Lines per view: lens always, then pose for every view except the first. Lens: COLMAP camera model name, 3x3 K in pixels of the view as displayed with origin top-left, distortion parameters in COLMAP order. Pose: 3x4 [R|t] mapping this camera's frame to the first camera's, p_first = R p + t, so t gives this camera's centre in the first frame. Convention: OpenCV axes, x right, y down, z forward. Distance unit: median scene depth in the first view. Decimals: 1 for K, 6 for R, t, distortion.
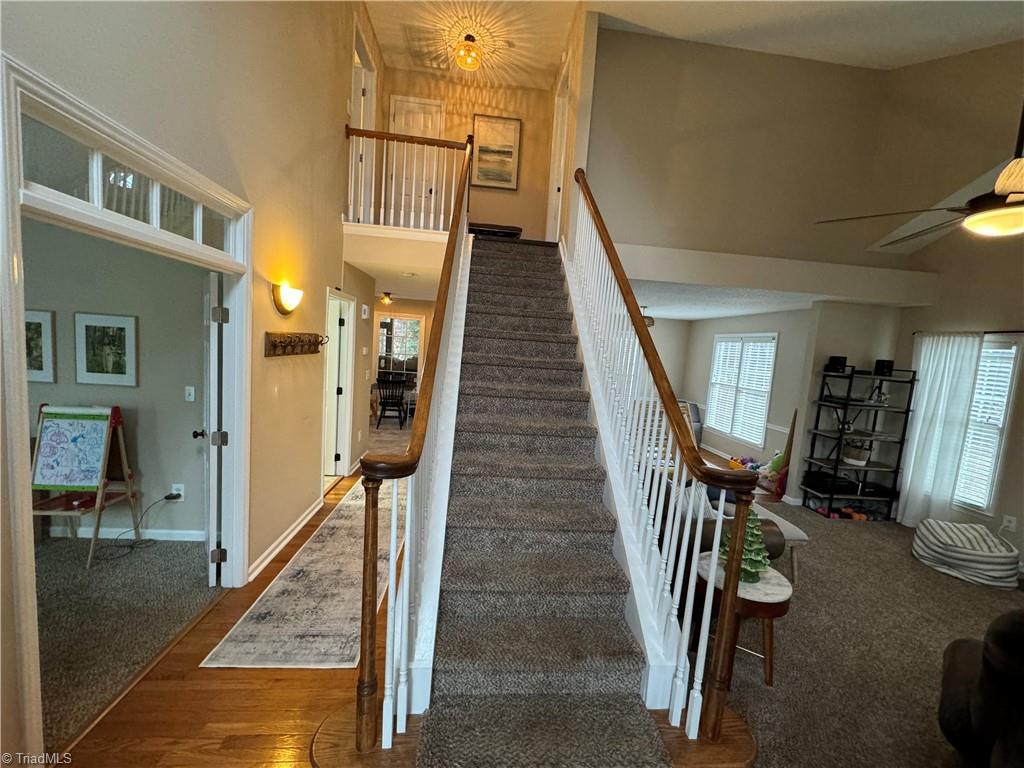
lens RADIAL K [[407.3, 0, 511.6], [0, 407.3, 382.9], [0, 0, 1]] dist [-0.002233, -0.000095]
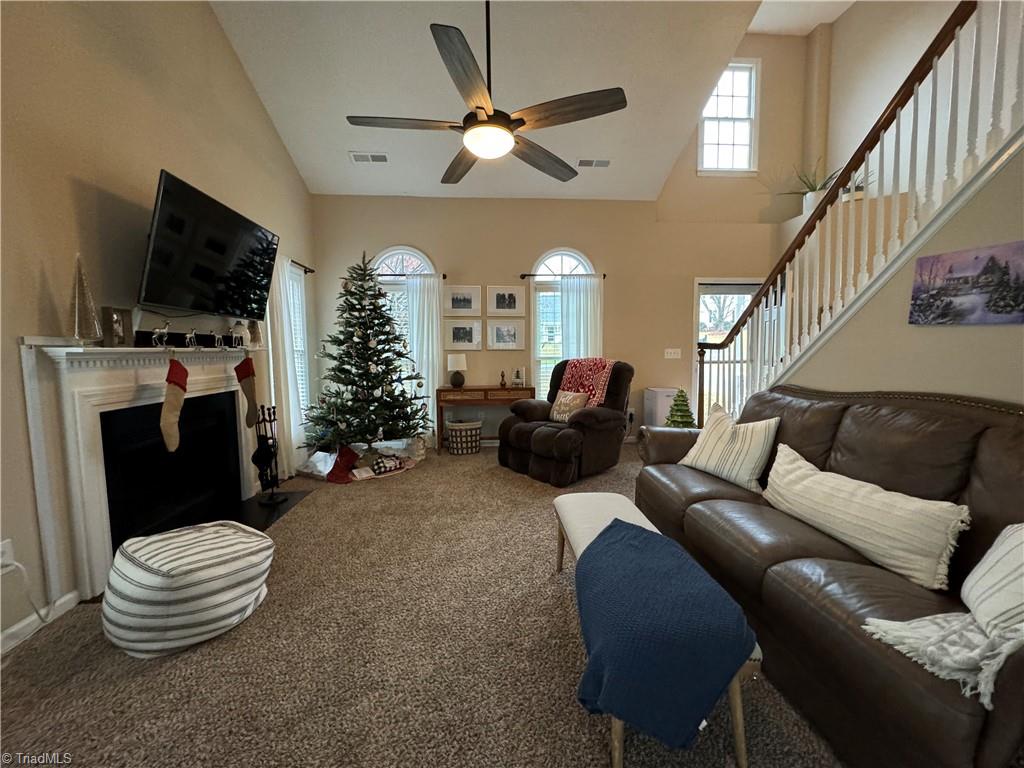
lens RADIAL K [[408.5, 0, 511.7], [0, 408.5, 382.7], [0, 0, 1]] dist [-0.001851, -0.000036]
pose [[-0.997815, -0.063743, 0.017369, 0.549605], [-0.059769, 0.982964, 0.173806, 0.034962], [-0.028152, 0.172389, -0.984627, 1.152096]]
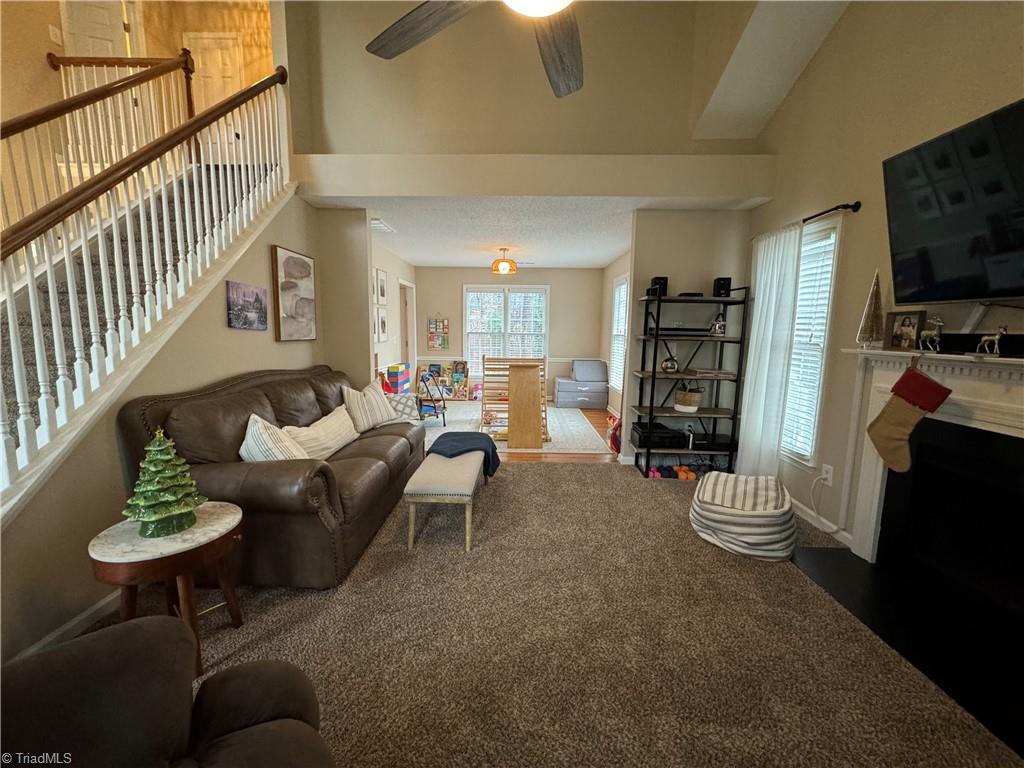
lens RADIAL K [[407.3, 0, 511.6], [0, 407.3, 382.9], [0, 0, 1]] dist [-0.002233, -0.000095]
pose [[0.992683, -0.043582, -0.112608, 0.615795], [0.047613, 0.998308, 0.033366, 0.104302], [0.110963, -0.038484, 0.993079, 0.170267]]
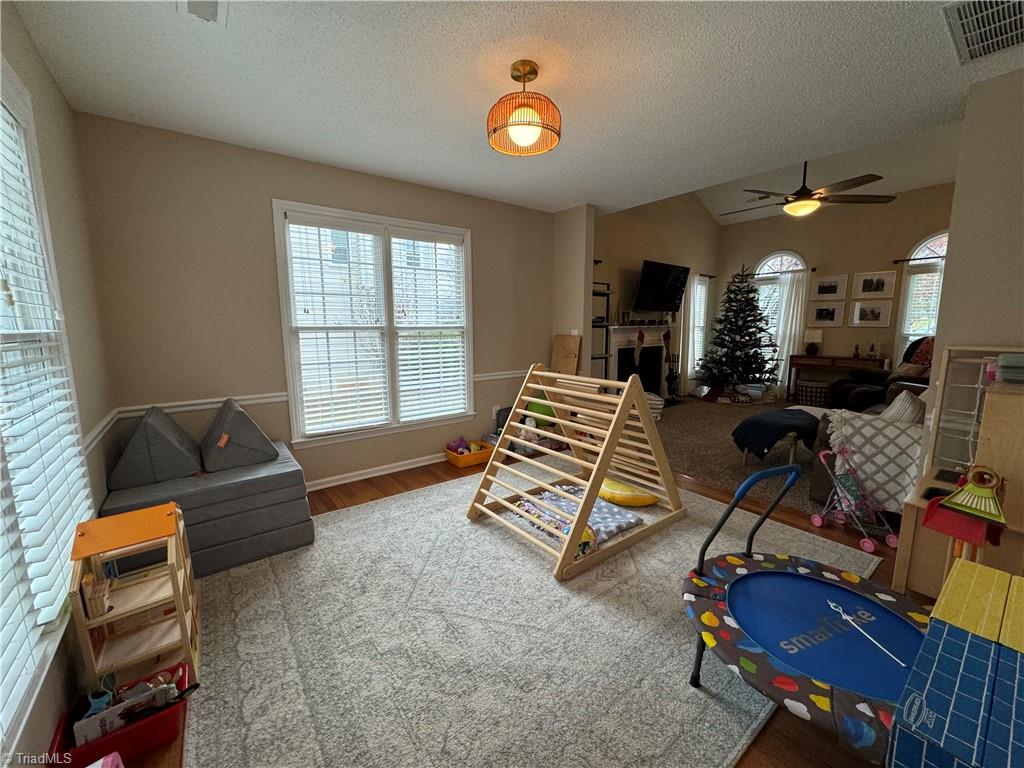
lens RADIAL K [[408.5, 0, 511.7], [0, 408.5, 382.7], [0, 0, 1]] dist [-0.001851, -0.000036]
pose [[-0.529824, -0.186051, 0.827449, 0.067239], [0.046678, 0.967765, 0.247490, -0.065532], [-0.846822, 0.169750, -0.504061, 1.717224]]
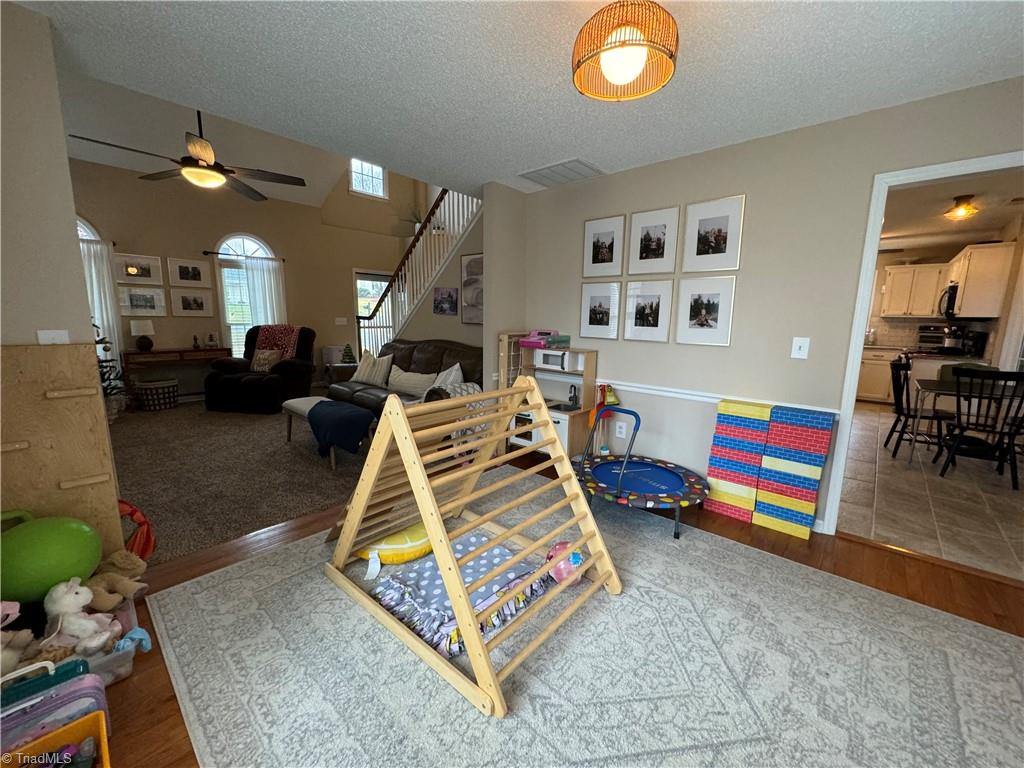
lens RADIAL K [[408.5, 0, 511.7], [0, 408.5, 382.7], [0, 0, 1]] dist [-0.001851, -0.000036]
pose [[-0.731729, 0.029957, -0.680937, 0.742959], [-0.130206, 0.974492, 0.182789, -0.020482], [0.669044, 0.222414, -0.709163, 1.664533]]
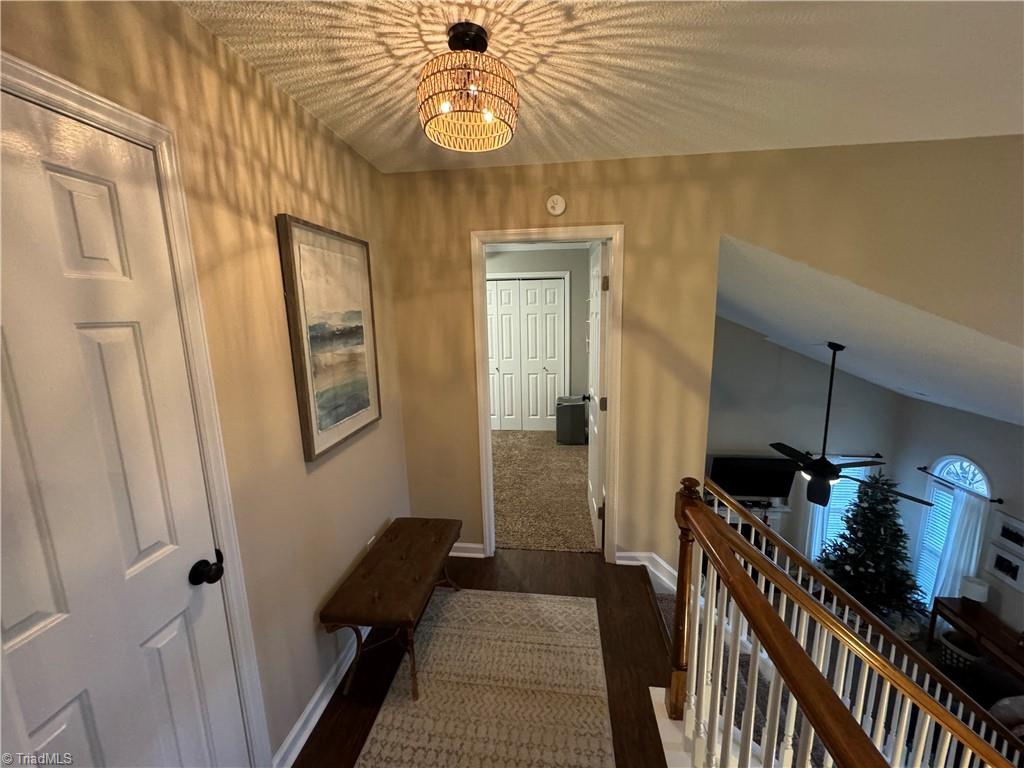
lens RADIAL K [[407.3, 0, 511.6], [0, 407.3, 382.9], [0, 0, 1]] dist [-0.002233, -0.000095]
pose [[0.203368, -0.241154, 0.948939, -0.418377], [0.124858, 0.967668, 0.219155, -0.732864], [-0.971109, 0.073913, 0.226903, 0.991454]]
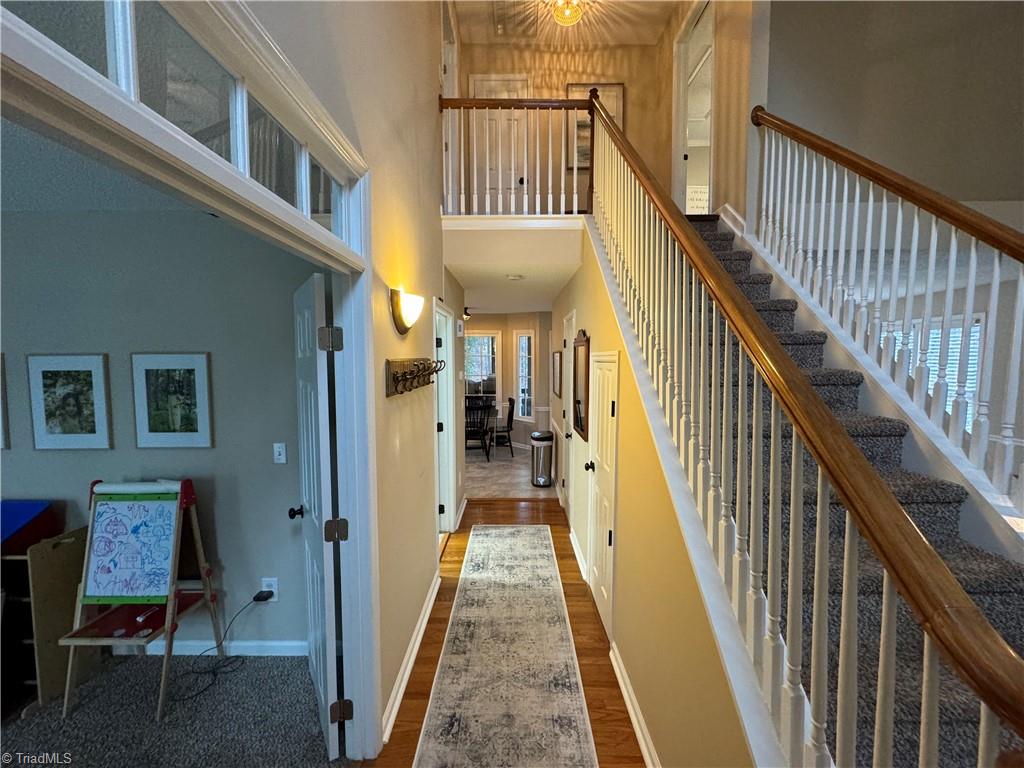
lens RADIAL K [[408.5, 0, 511.7], [0, 408.5, 382.7], [0, 0, 1]] dist [-0.001851, -0.000036]
pose [[0.992741, -0.068612, -0.098783, -0.202624], [0.065218, 0.997178, -0.037191, -0.030052], [0.101055, 0.030478, 0.994414, 0.212080]]
